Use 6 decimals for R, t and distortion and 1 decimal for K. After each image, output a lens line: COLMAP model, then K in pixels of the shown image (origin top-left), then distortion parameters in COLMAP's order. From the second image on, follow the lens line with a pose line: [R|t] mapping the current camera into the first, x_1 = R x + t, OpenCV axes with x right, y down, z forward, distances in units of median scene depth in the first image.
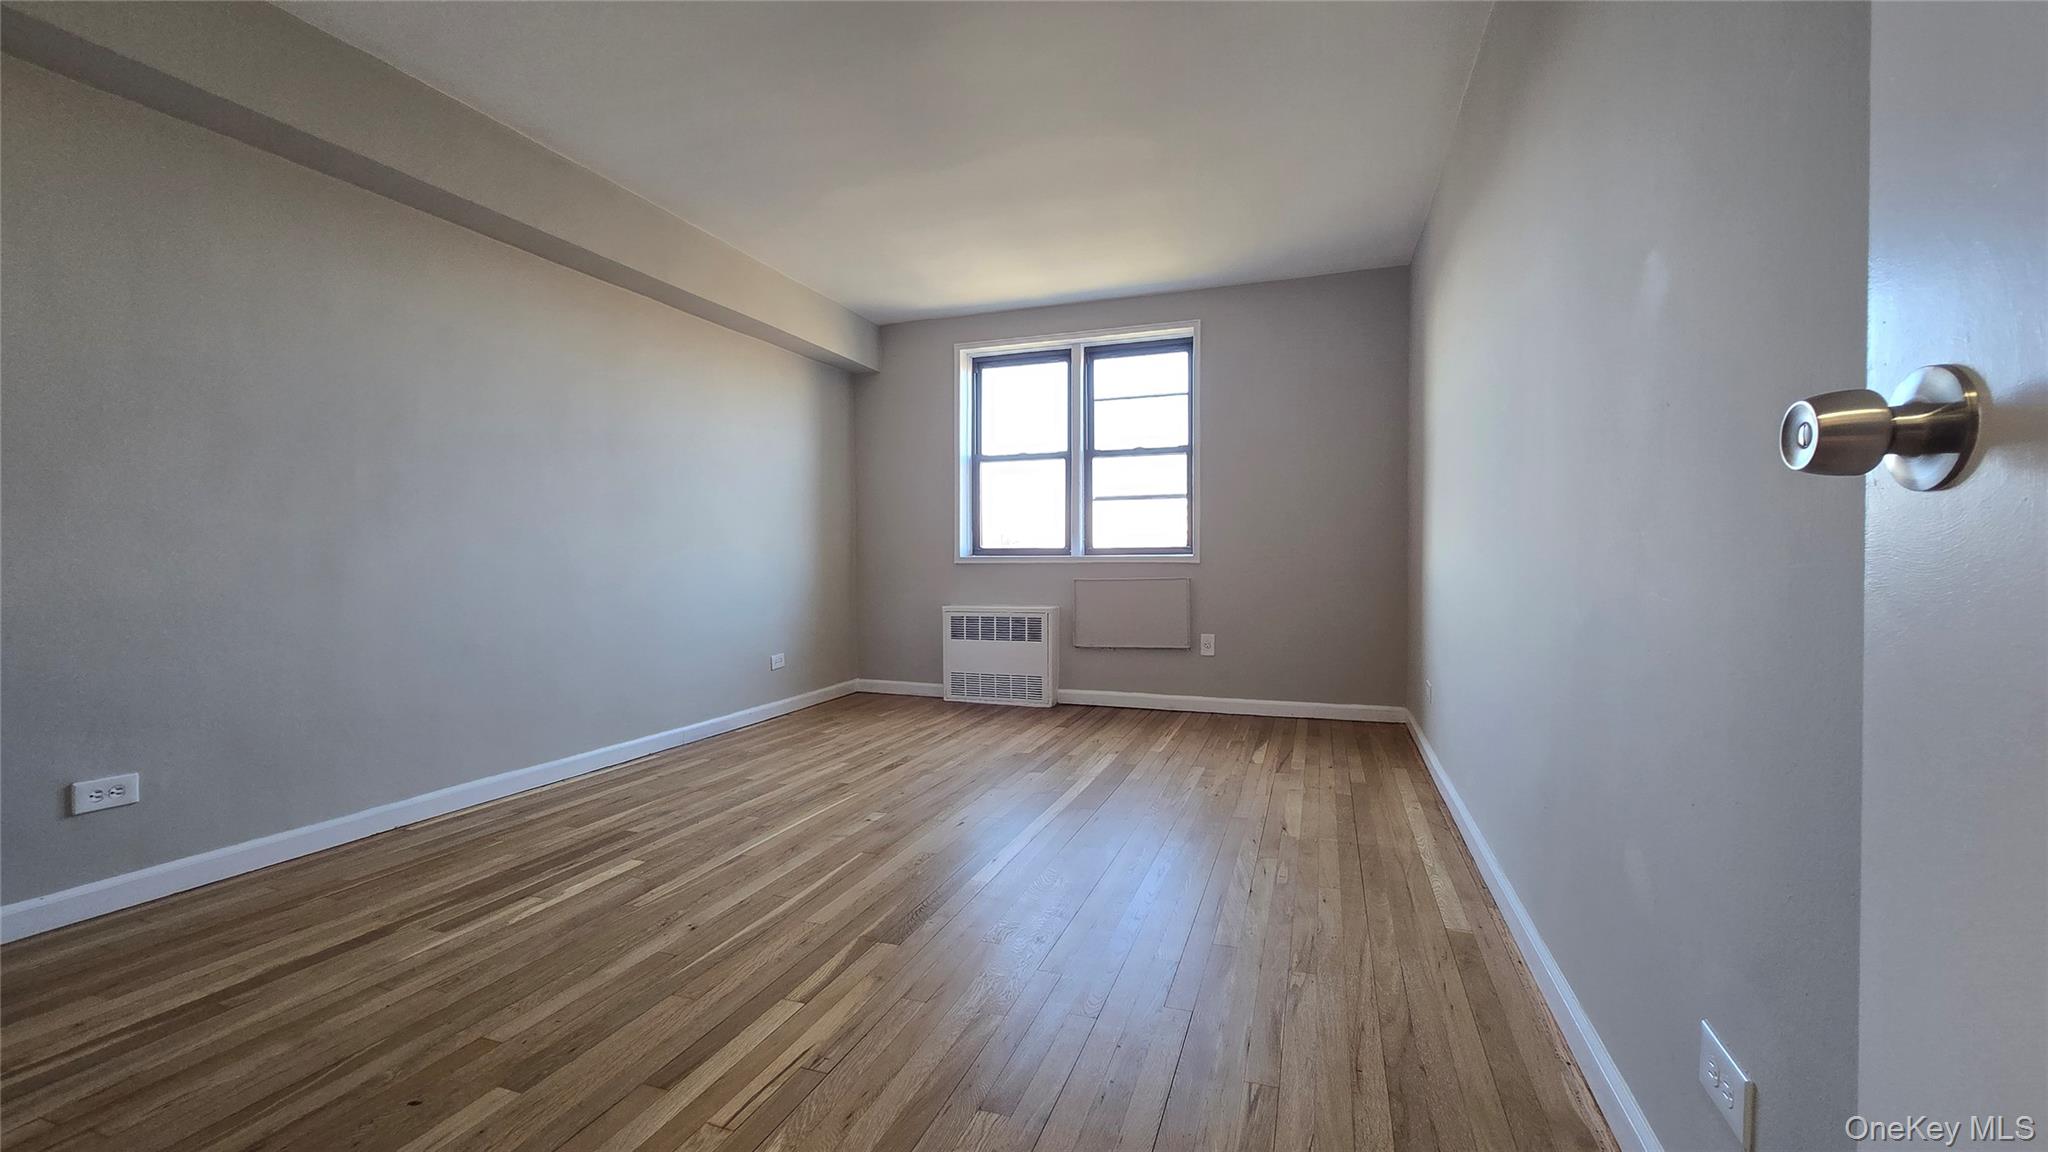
lens RADIAL K [[838.8, 0, 1003.9], [0, 838.8, 571.5], [0, 0, 1]] dist [0.000248, 0.000663]
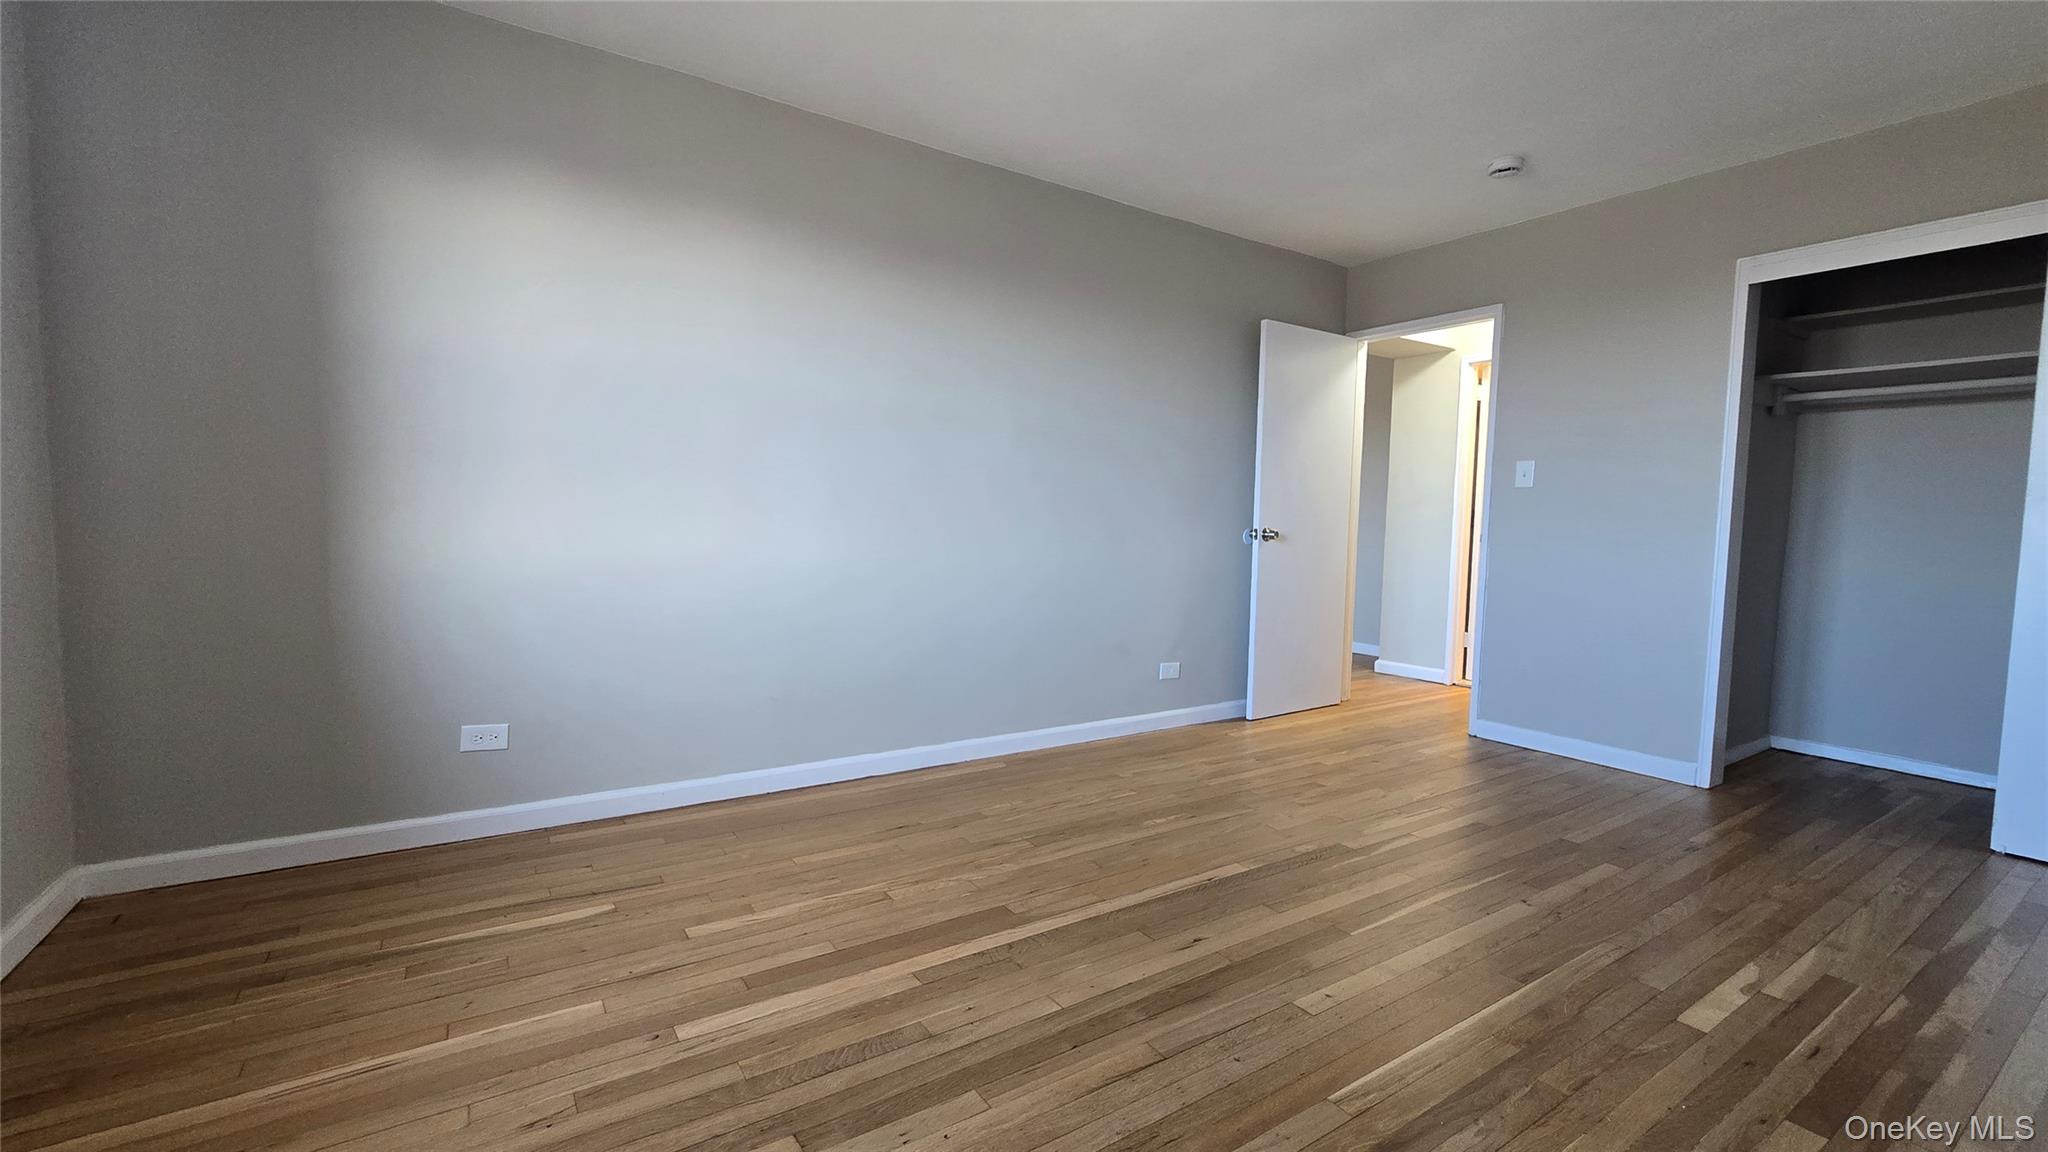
lens RADIAL K [[828.6, 0, 1015.0], [0, 828.6, 585.2], [0, 0, 1]] dist [-0.001462, -0.000727]
pose [[-0.807324, -0.056583, 0.587390, -0.293959], [-0.009354, 0.996494, 0.083135, -0.053341], [-0.590035, 0.061623, -0.805023, 1.488026]]
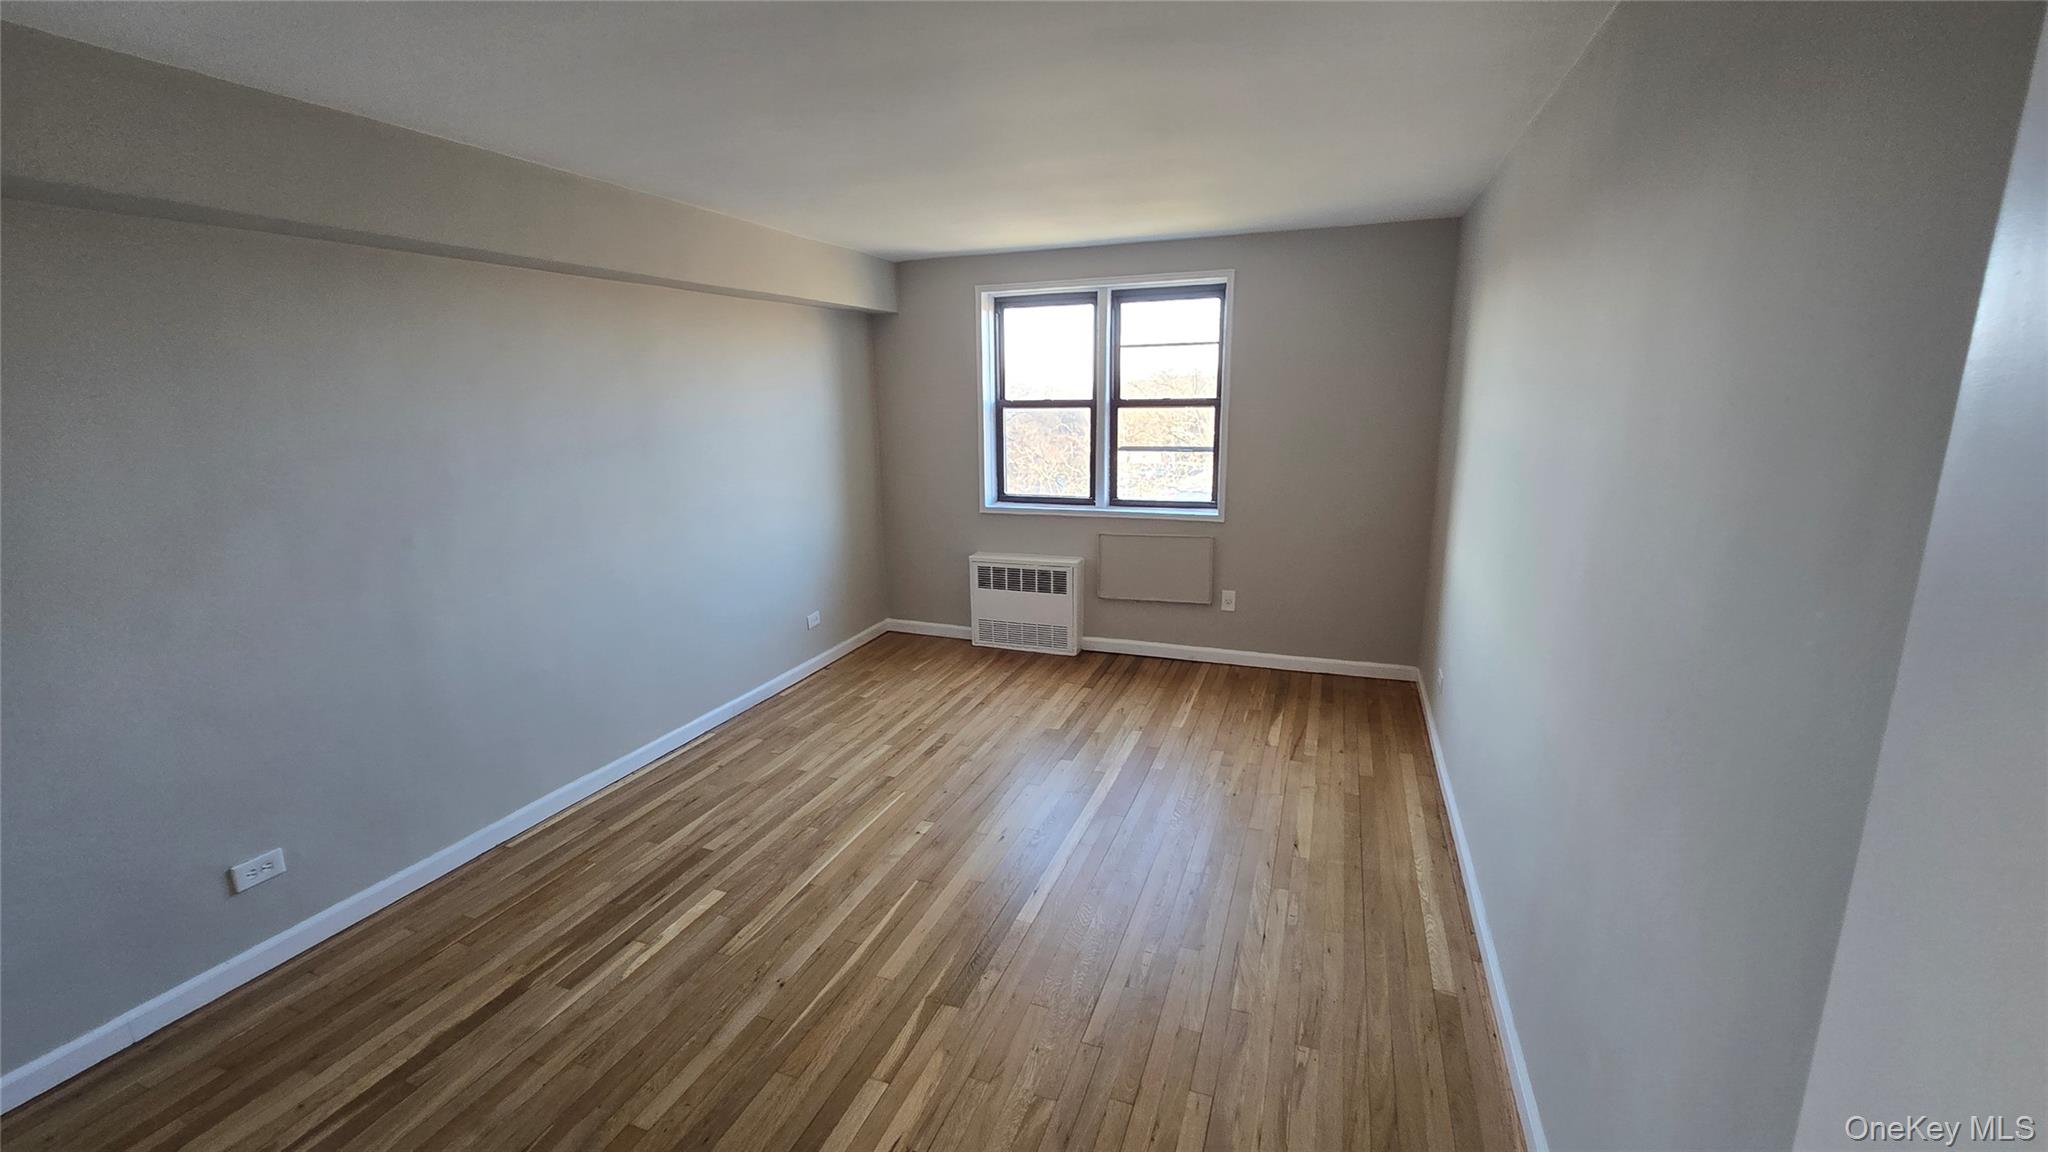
lens RADIAL K [[843.5, 0, 1003.4], [0, 843.5, 573.9], [0, 0, 1]] dist [-0.000579, -0.000397]
pose [[0.999806, -0.010685, -0.016548, -0.024785], [0.013780, 0.979695, 0.200018, -0.238094], [0.014075, -0.200207, 0.979652, -0.017847]]
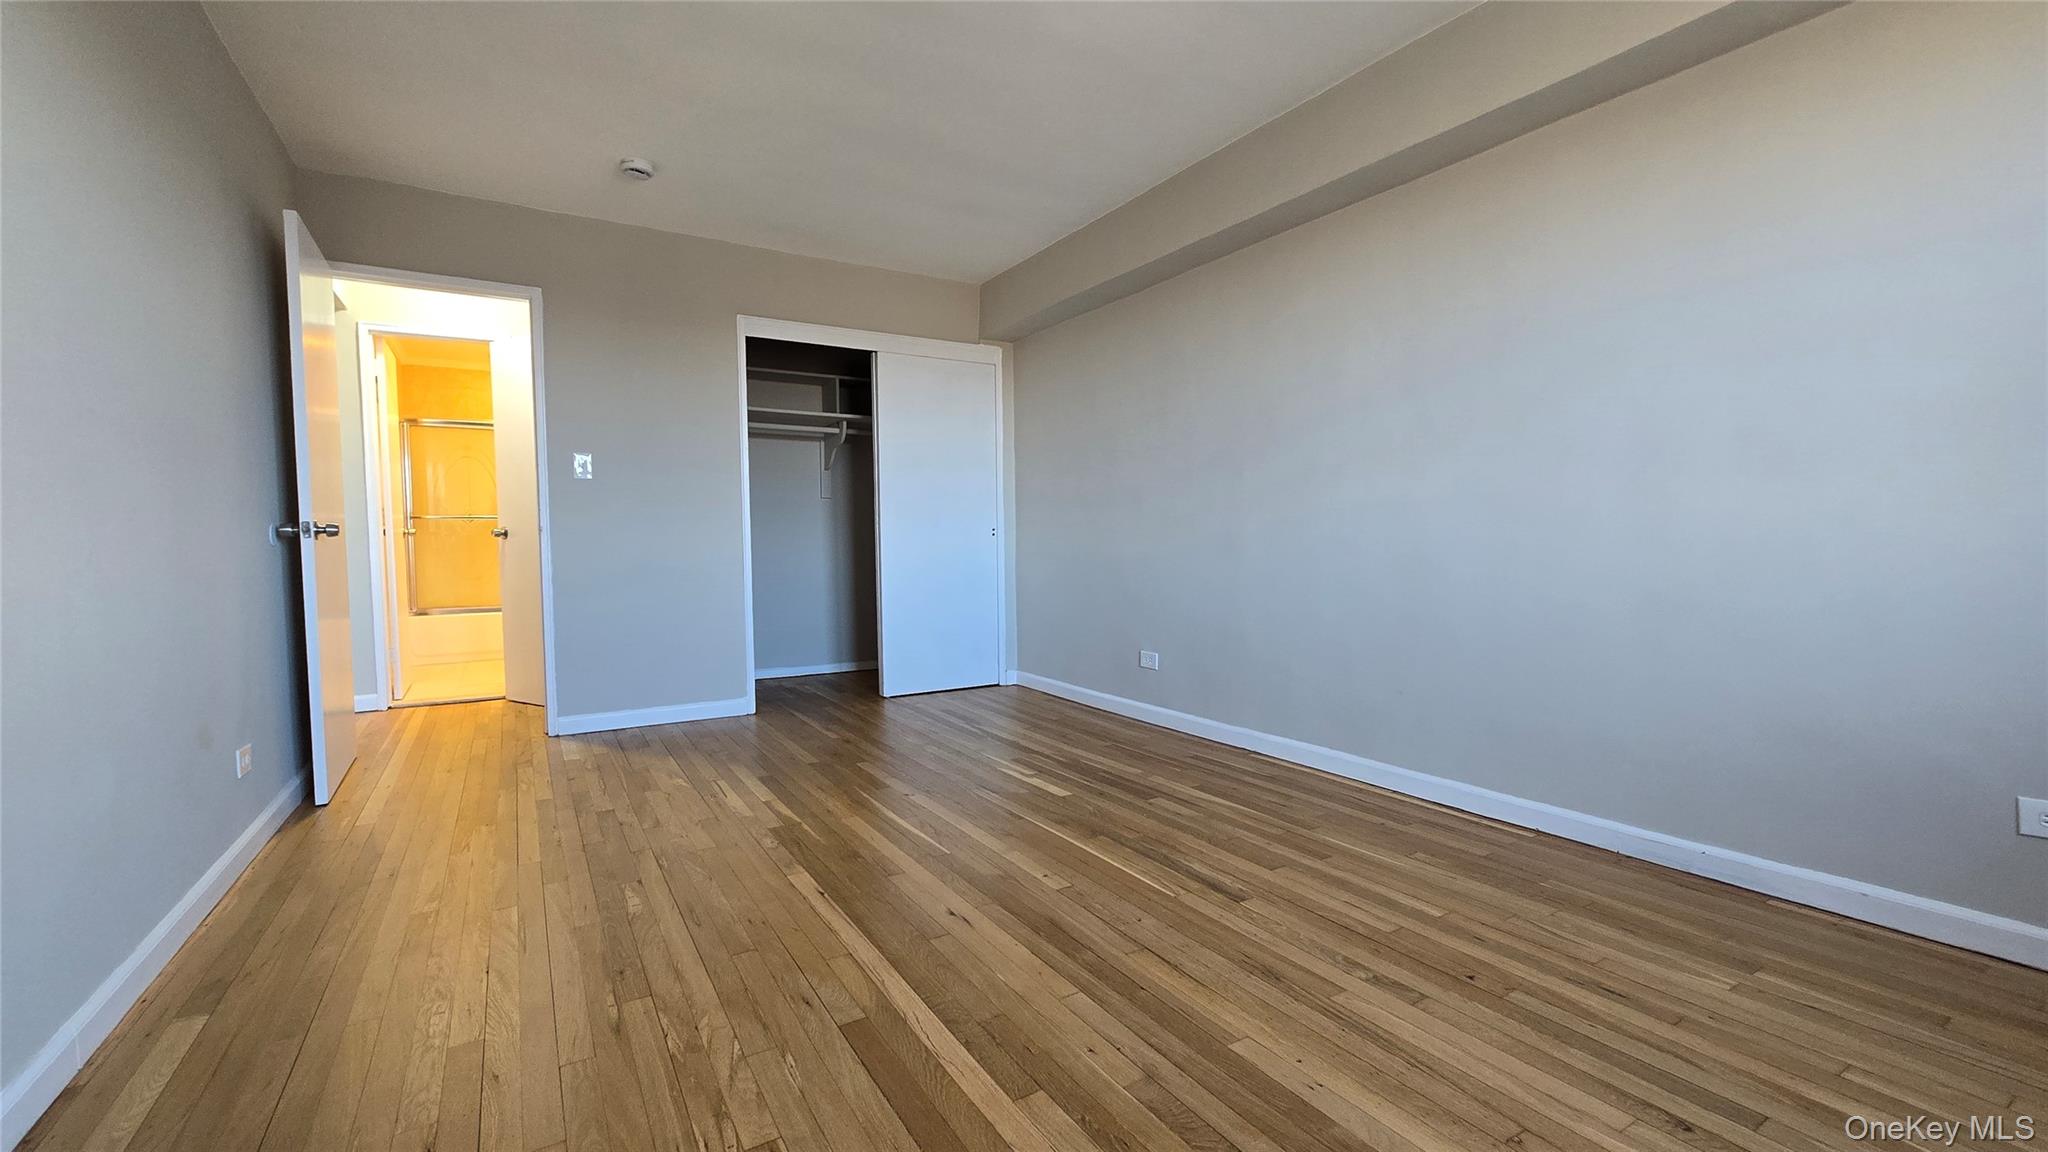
lens RADIAL K [[838.8, 0, 1003.9], [0, 838.8, 571.5], [0, 0, 1]] dist [0.000248, 0.000663]
pose [[-0.627302, 0.042180, -0.777633, 0.420579], [0.003825, 0.998687, 0.051085, -0.023919], [0.778767, 0.029071, -0.626640, 1.334259]]
